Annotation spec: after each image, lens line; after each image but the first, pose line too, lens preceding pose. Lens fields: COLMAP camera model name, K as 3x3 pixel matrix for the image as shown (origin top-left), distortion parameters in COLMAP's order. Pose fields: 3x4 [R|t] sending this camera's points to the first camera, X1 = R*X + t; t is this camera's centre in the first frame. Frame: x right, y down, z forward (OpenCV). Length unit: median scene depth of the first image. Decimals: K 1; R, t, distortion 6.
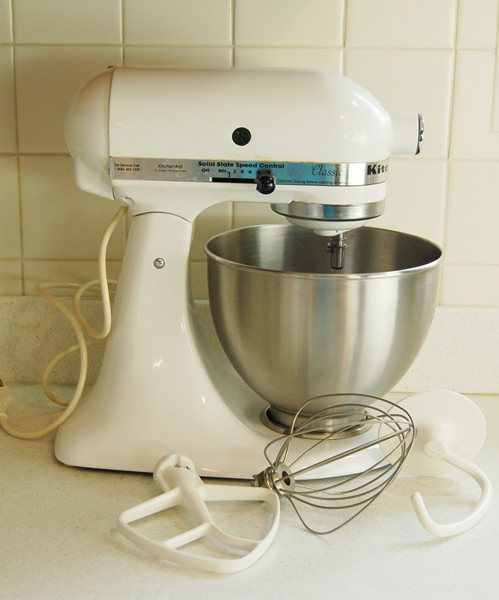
lens RADIAL K [[1098.8, 0, 249.4], [0, 1098.8, 324.9], [0, 0, 1]] dist [-0.104447, -0.122312]
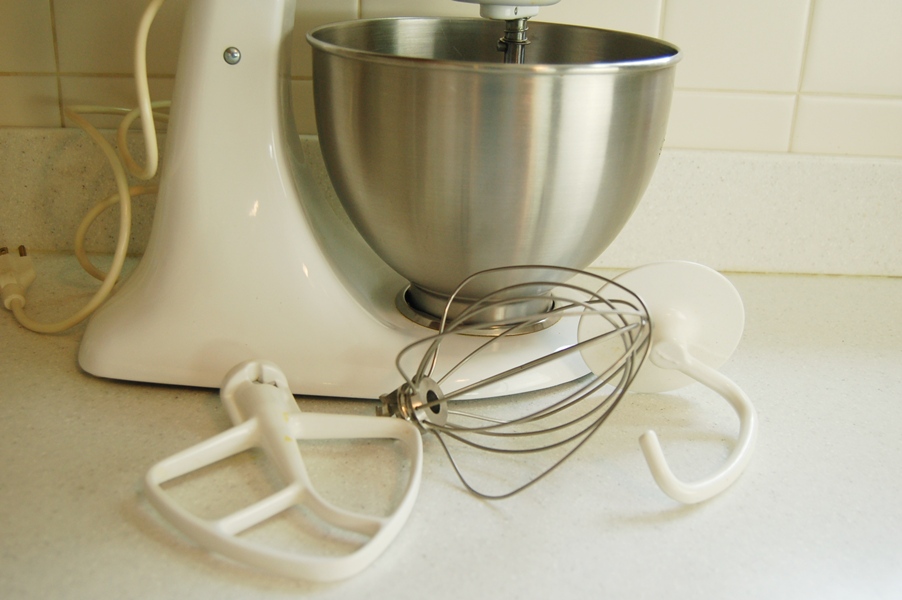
lens RADIAL K [[1058.6, 0, 451.0], [0, 1058.6, 300.0], [0, 0, 1]] dist [0.004519, 0.004831]
pose [[0.998876, 0.003730, 0.047256, 0.014647], [-0.007790, 0.996263, 0.086024, 0.030250], [-0.046759, -0.086295, 0.995172, 0.396642]]
